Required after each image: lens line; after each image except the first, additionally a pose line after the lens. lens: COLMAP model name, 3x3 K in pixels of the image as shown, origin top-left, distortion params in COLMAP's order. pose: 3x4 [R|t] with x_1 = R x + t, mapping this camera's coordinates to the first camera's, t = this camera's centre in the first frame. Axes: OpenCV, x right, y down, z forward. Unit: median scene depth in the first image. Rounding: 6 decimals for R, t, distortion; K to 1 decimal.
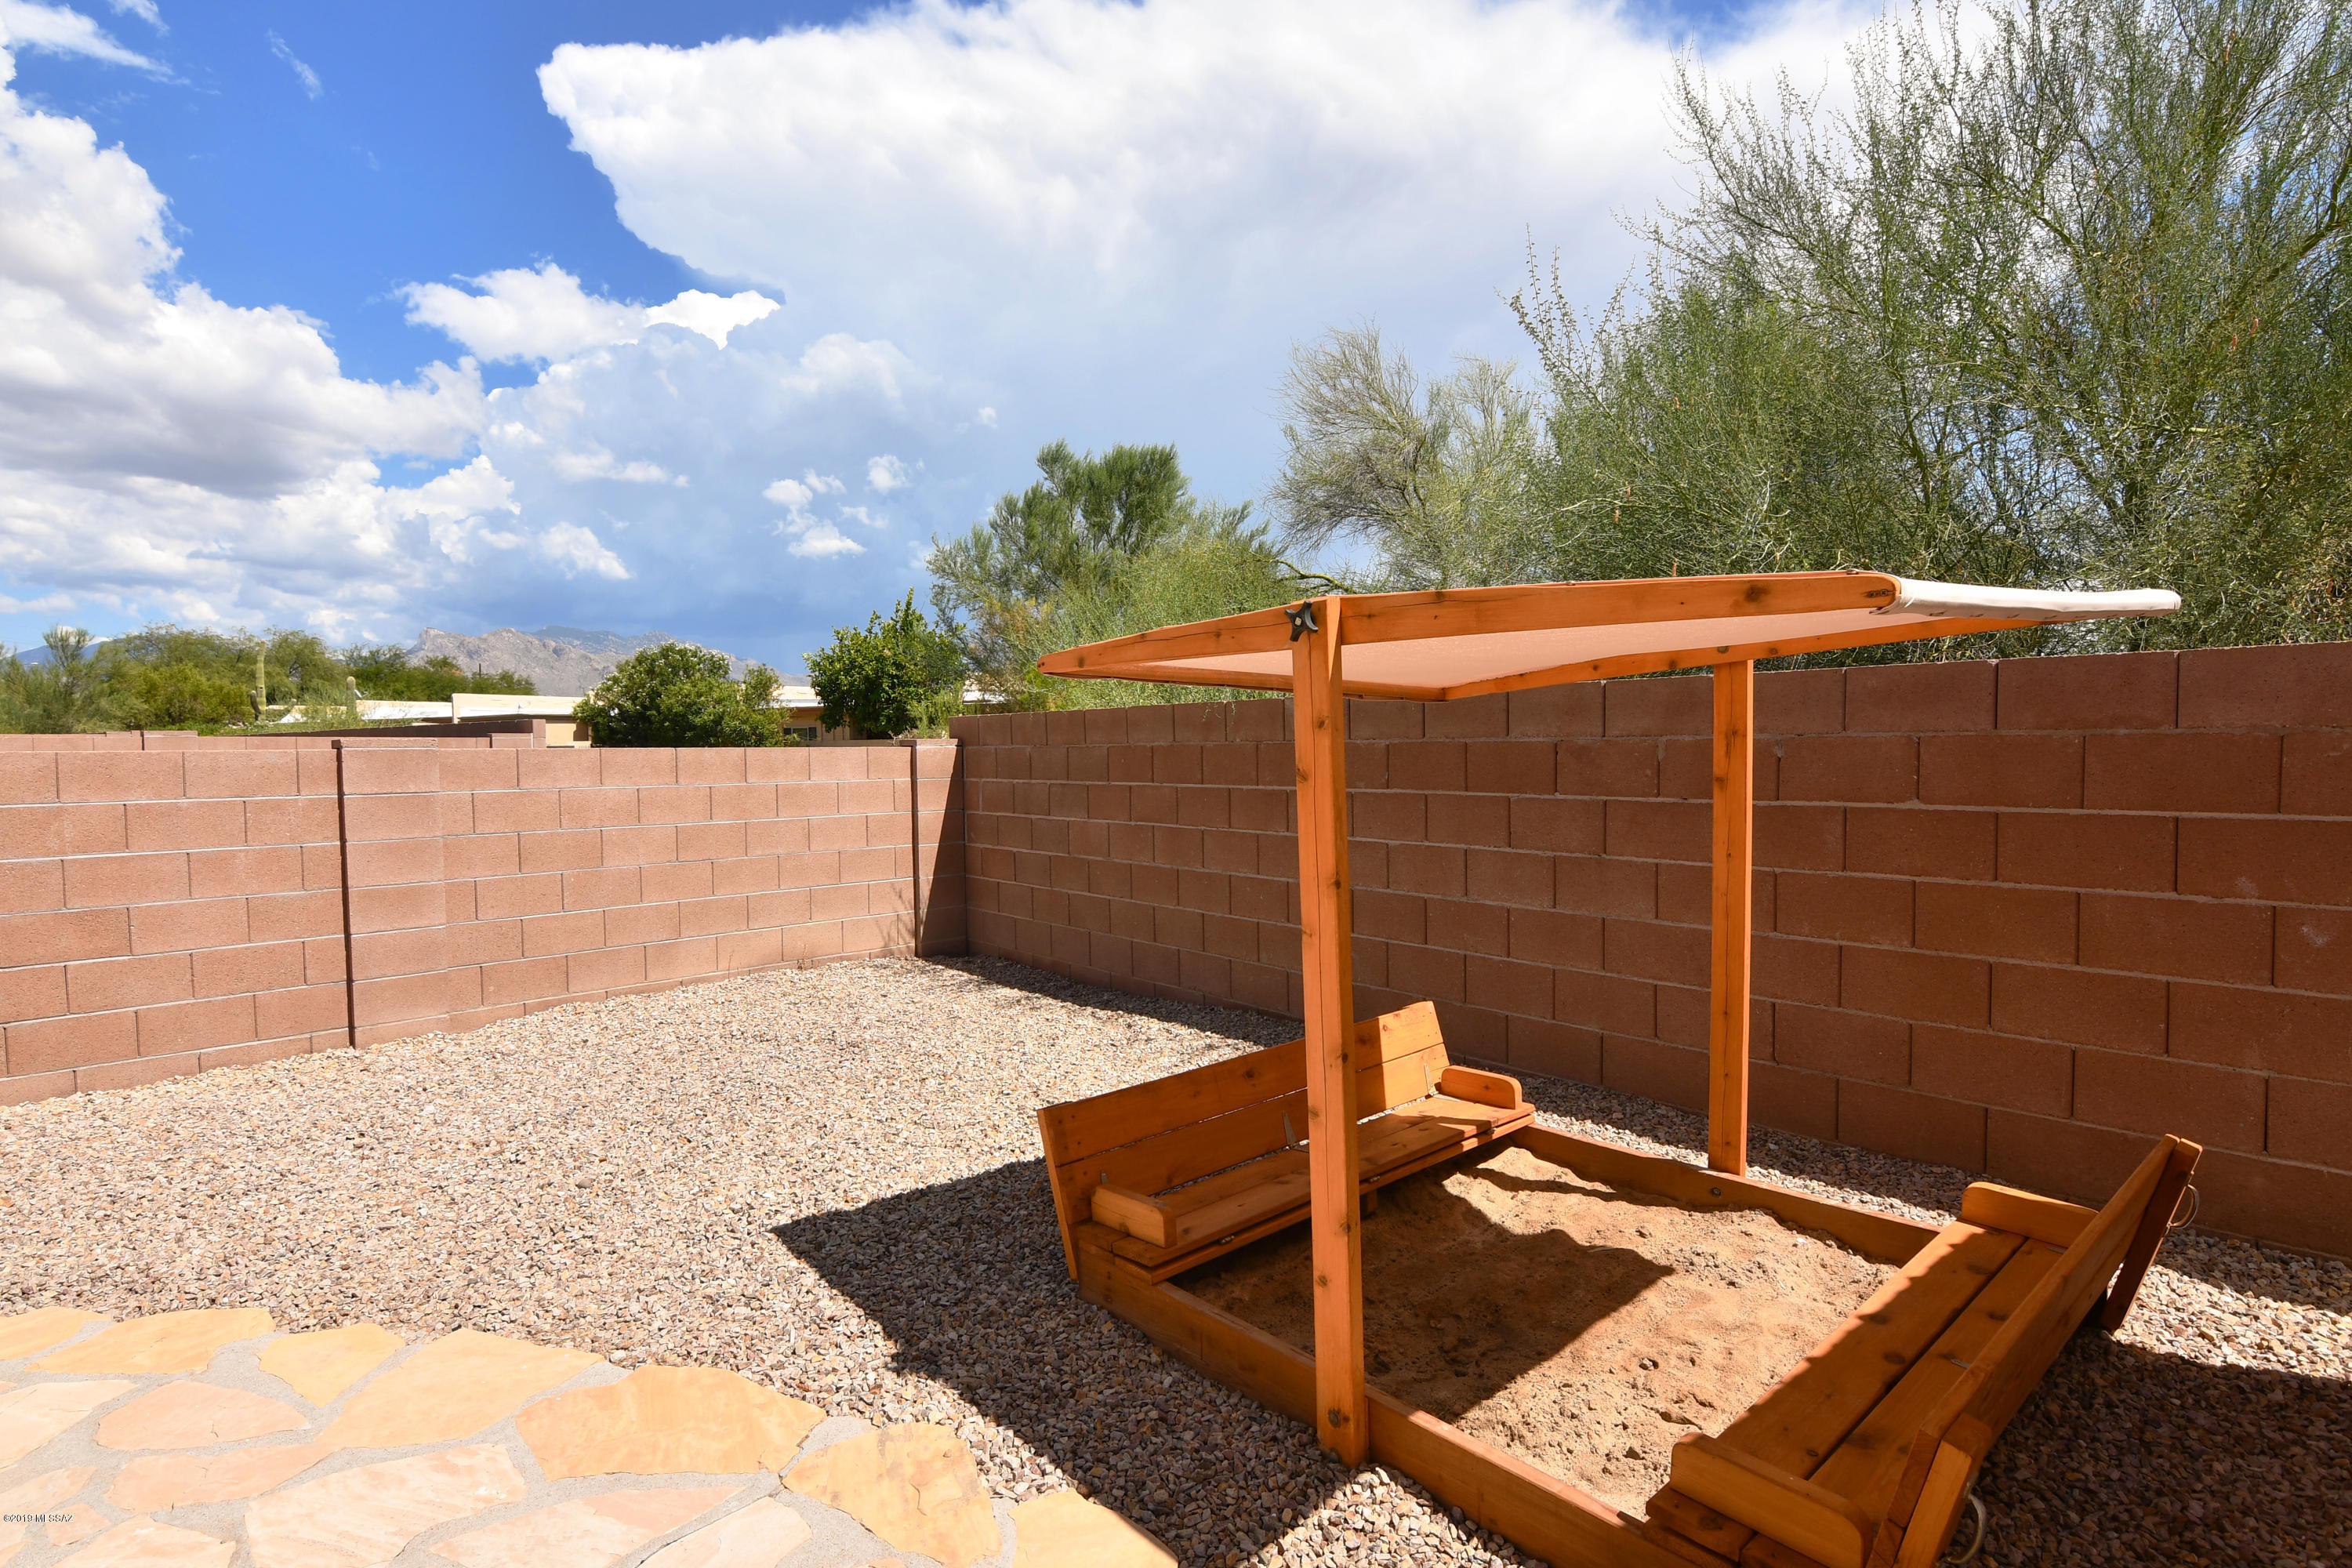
lens RADIAL K [[1191.4, 0, 1158.5], [0, 1191.4, 790.8], [0, 0, 1]] dist [-0.001949, -0.000948]
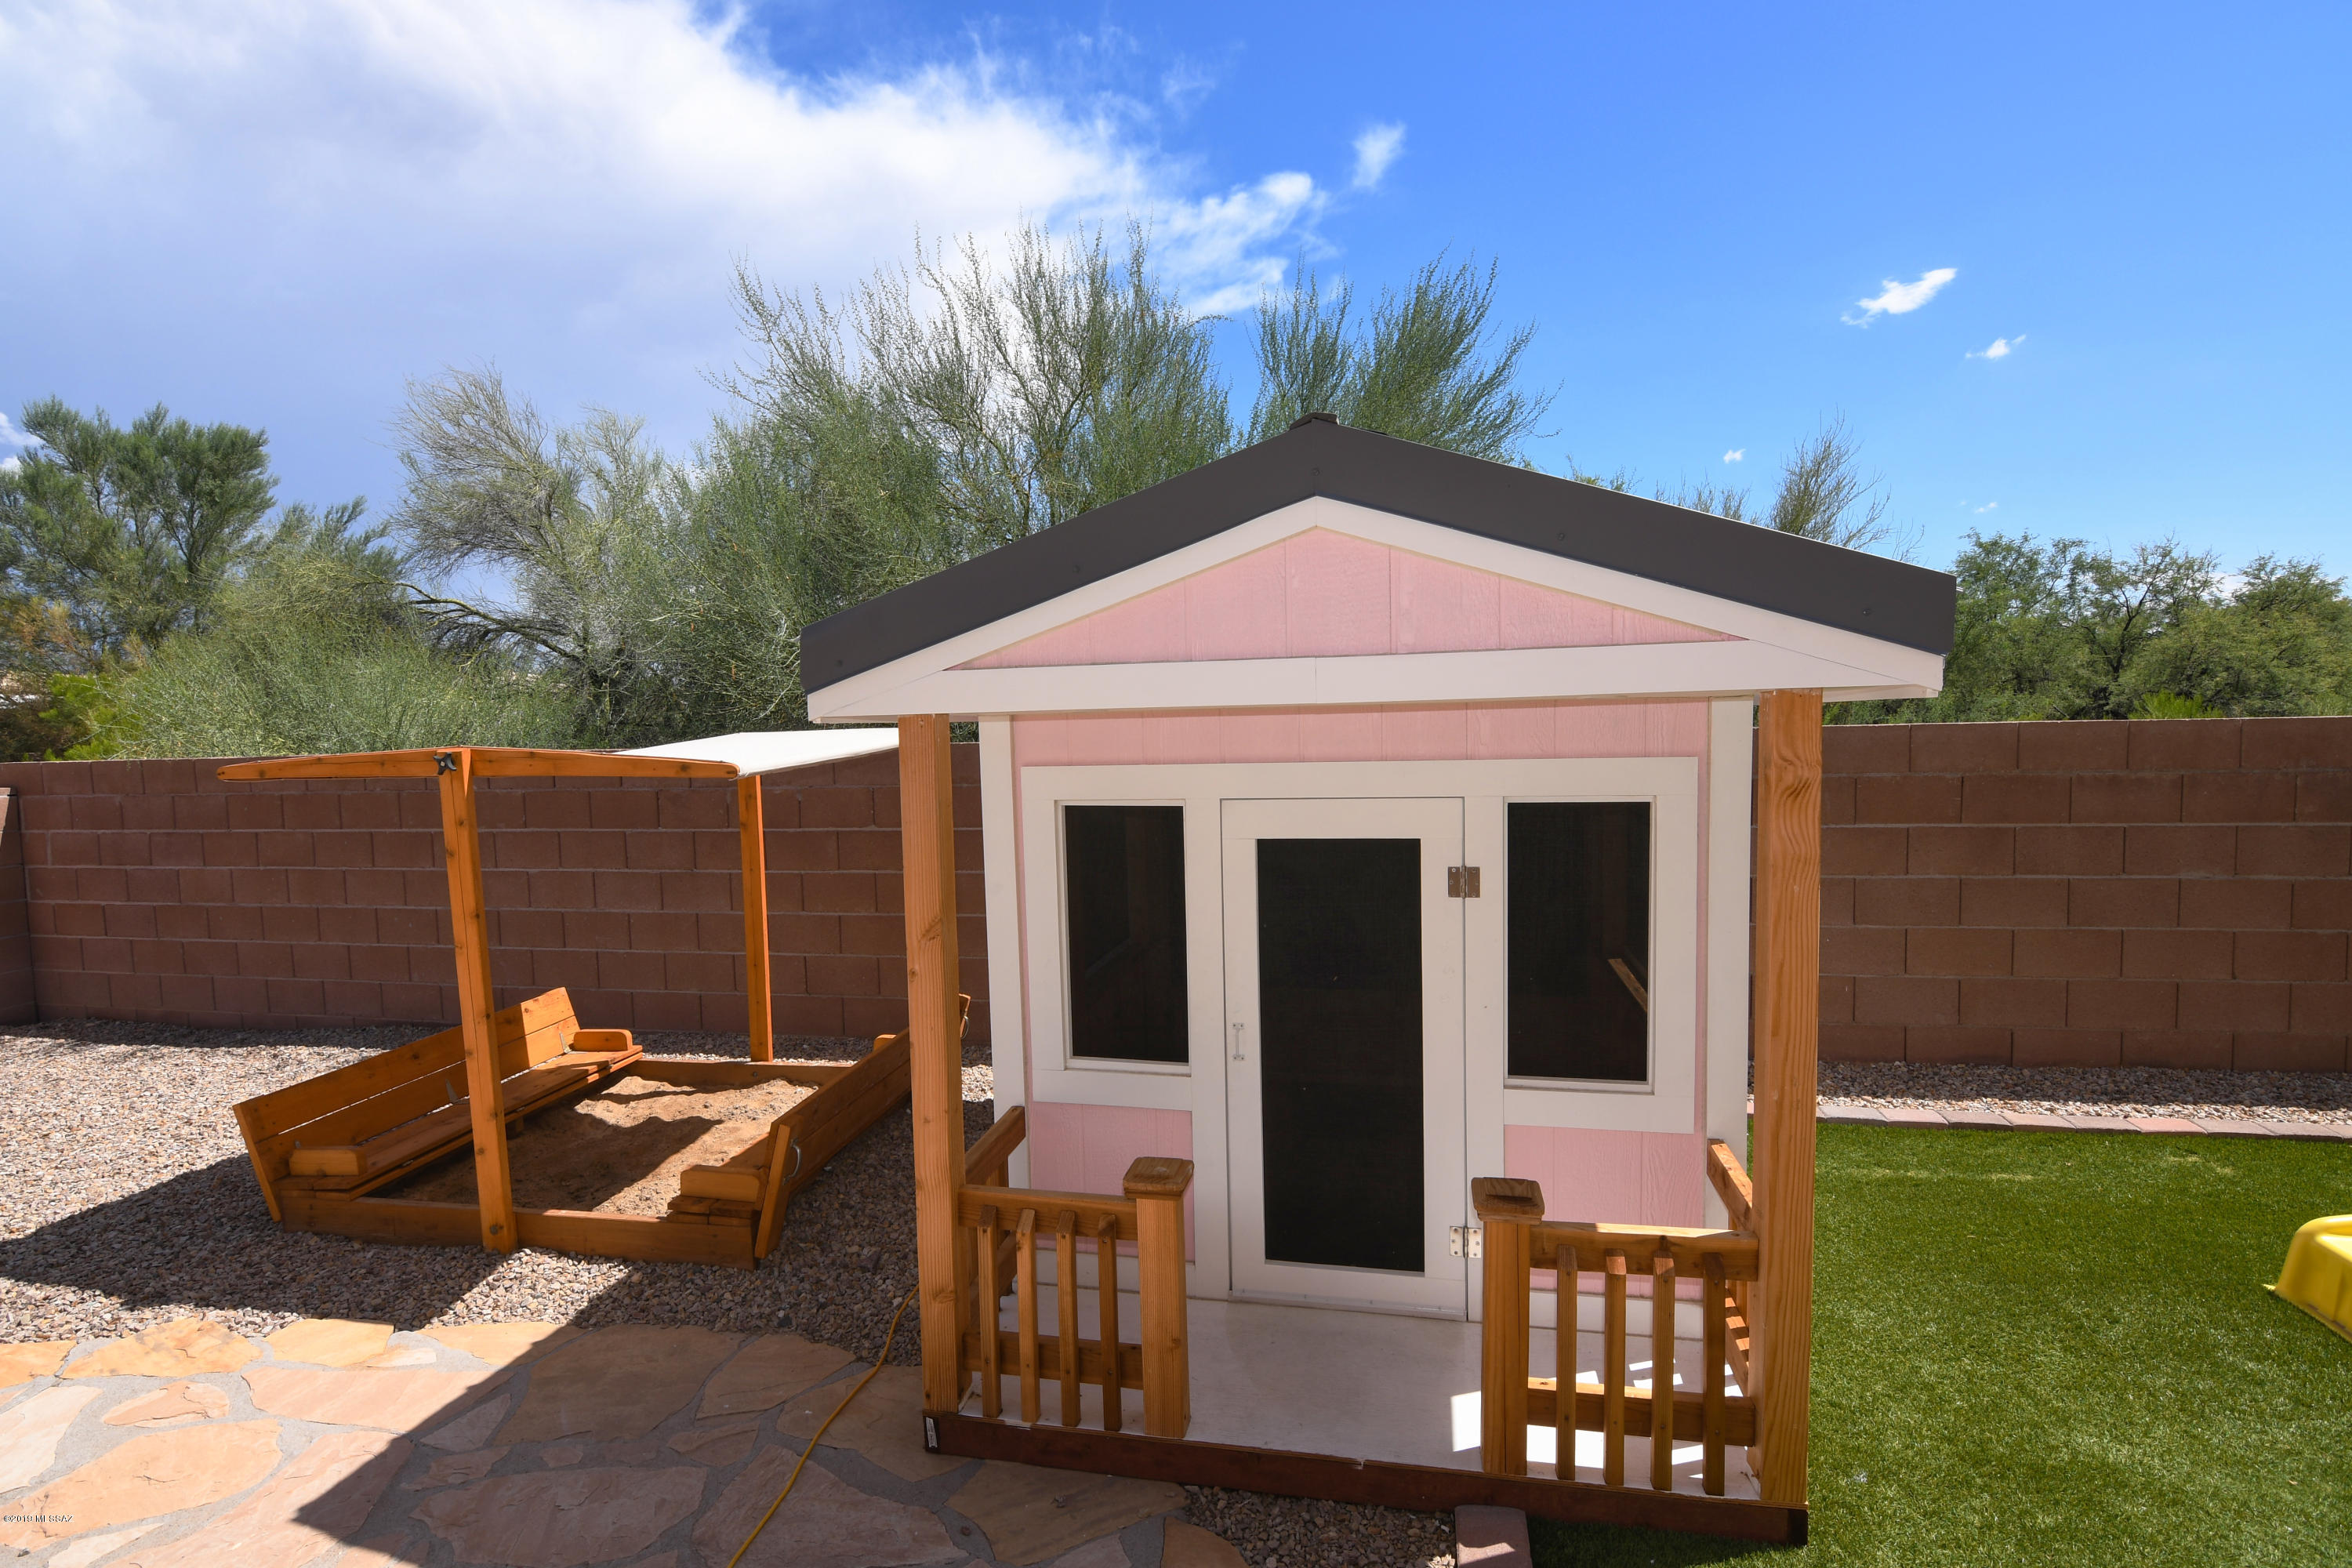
lens RADIAL K [[1144.2, 0, 1160.5], [0, 1144.2, 804.4], [0, 0, 1]] dist [-0.002685, -0.013169]
pose [[0.774797, -0.045866, 0.630544, -0.070557], [0.035851, 0.998948, 0.028610, -0.056629], [-0.631193, 0.000439, 0.775626, -0.541891]]
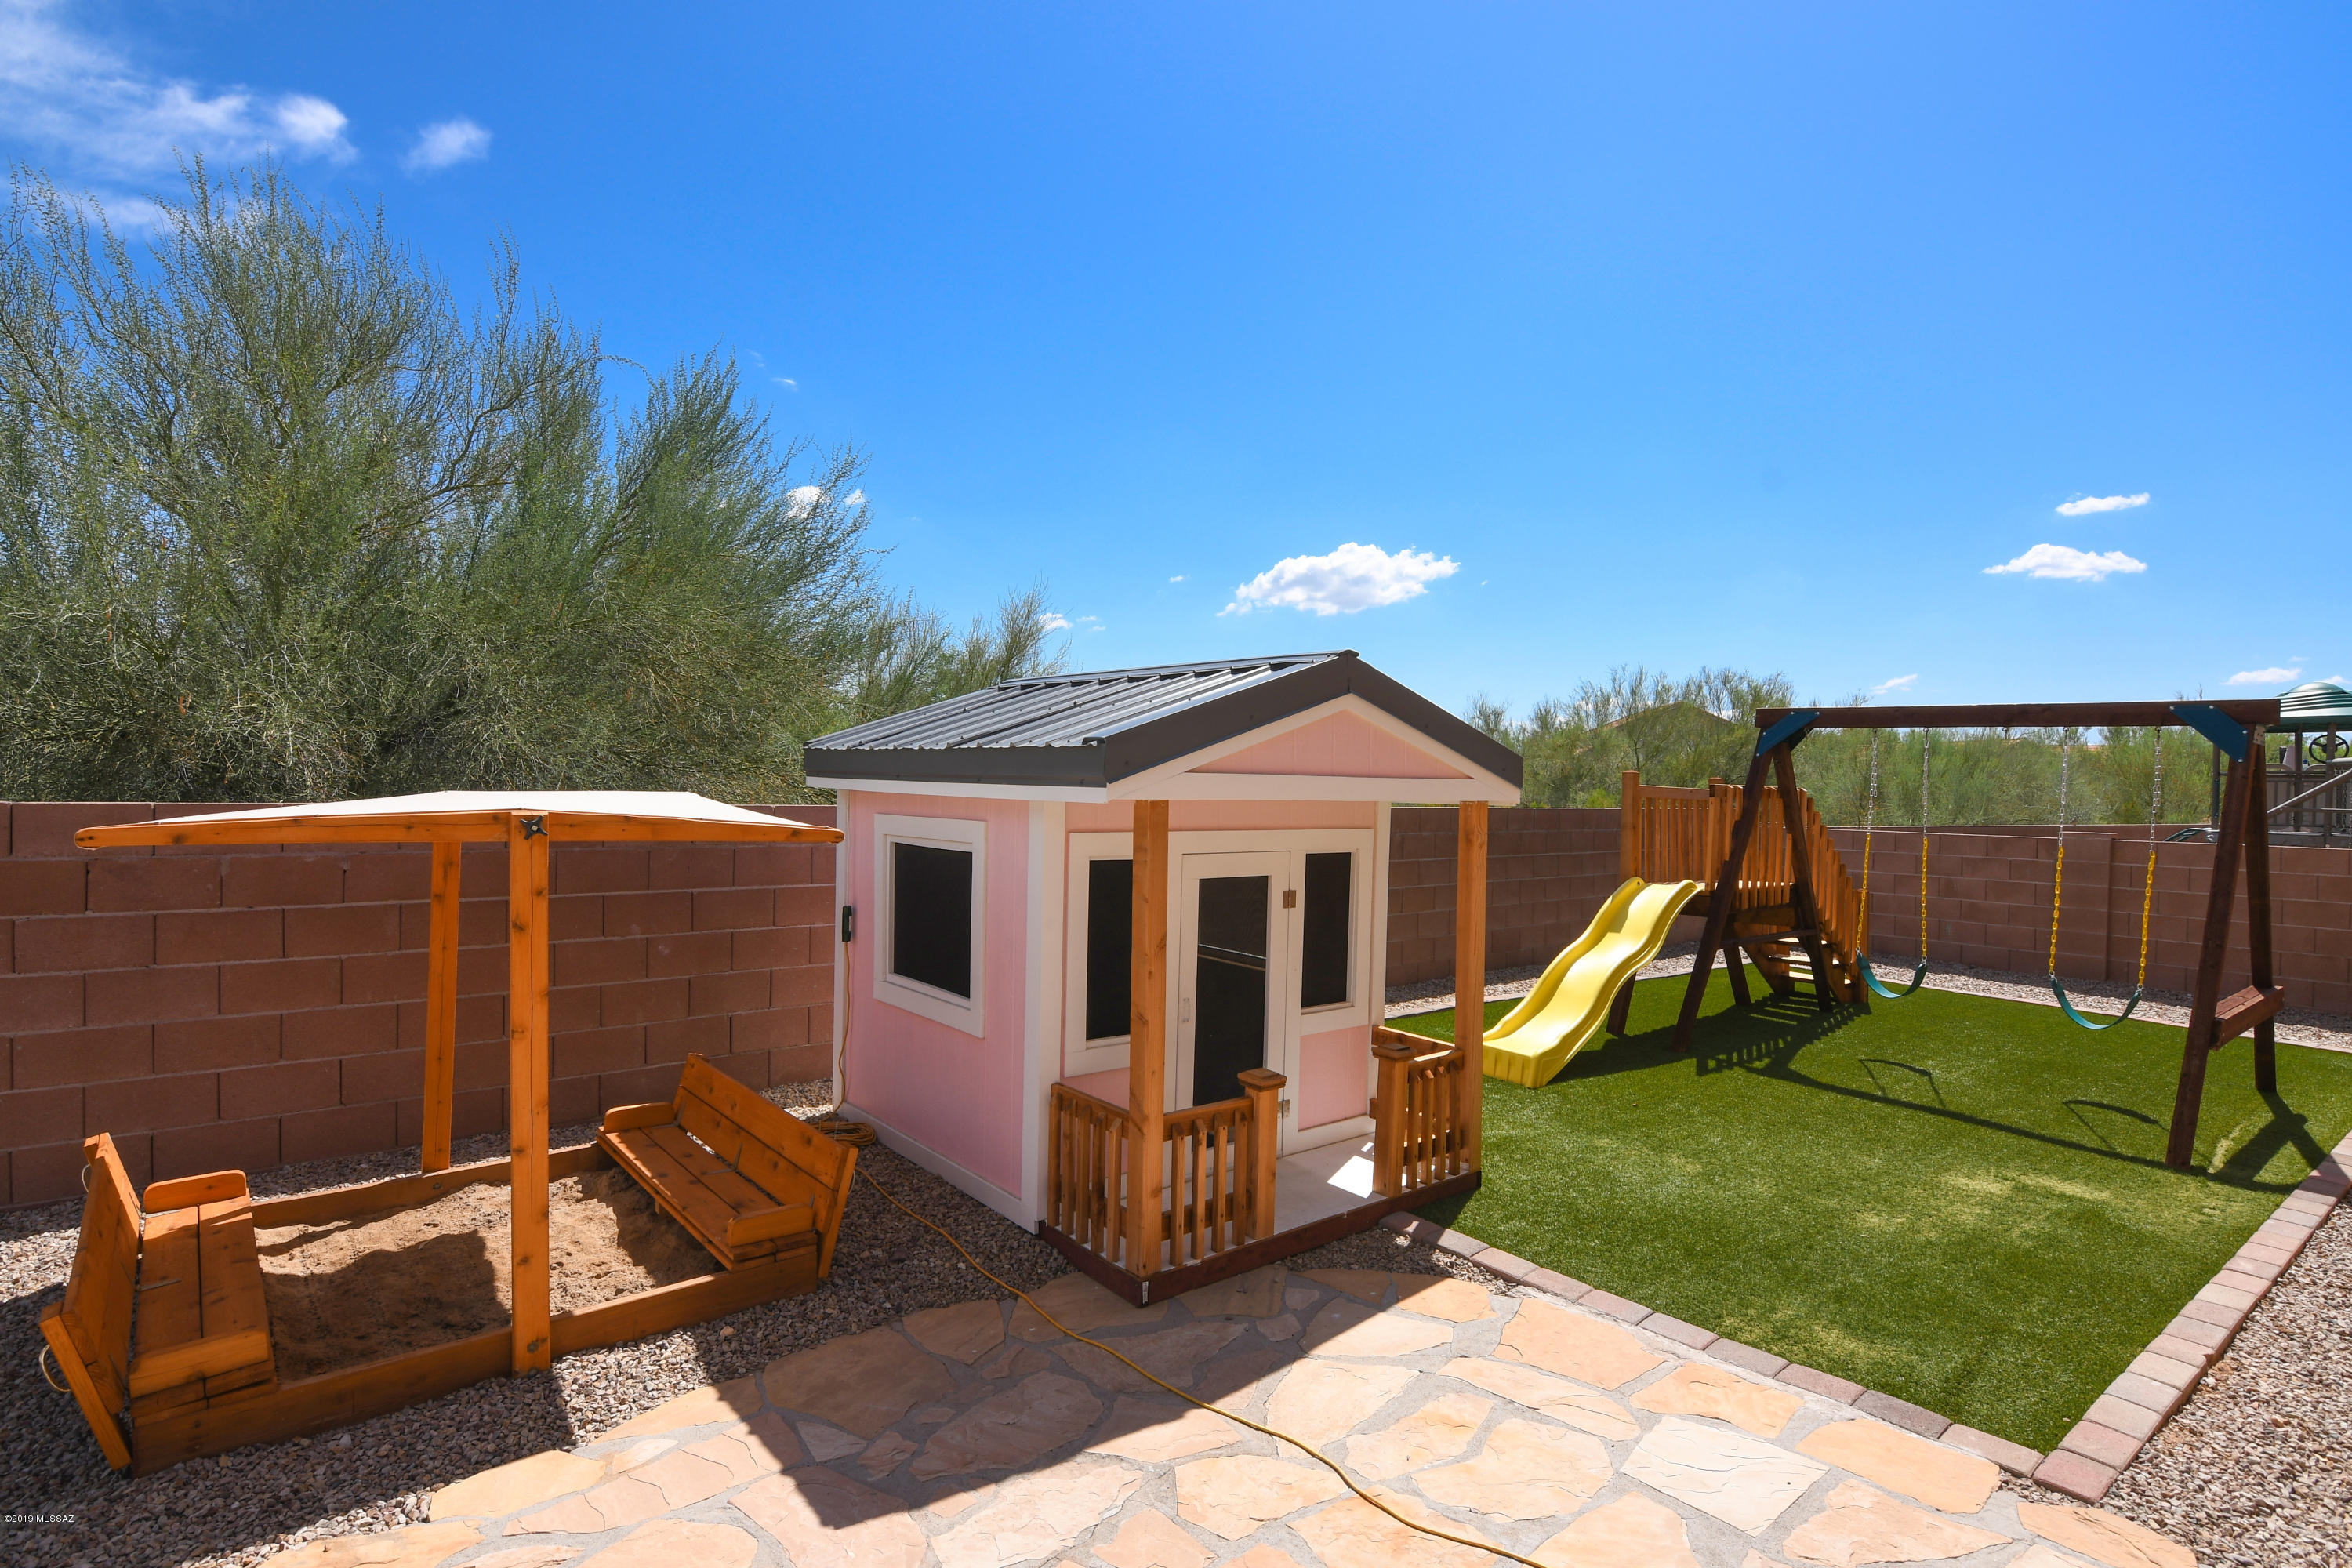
lens RADIAL K [[1119.7, 0, 1182.9], [0, 1119.7, 860.7], [0, 0, 1]] dist [0.000224, -0.019921]
pose [[-0.007585, -0.053015, 0.998565, -0.789499], [0.019578, 0.998394, 0.053155, -0.095846], [-0.999780, 0.019953, -0.006535, 0.108264]]
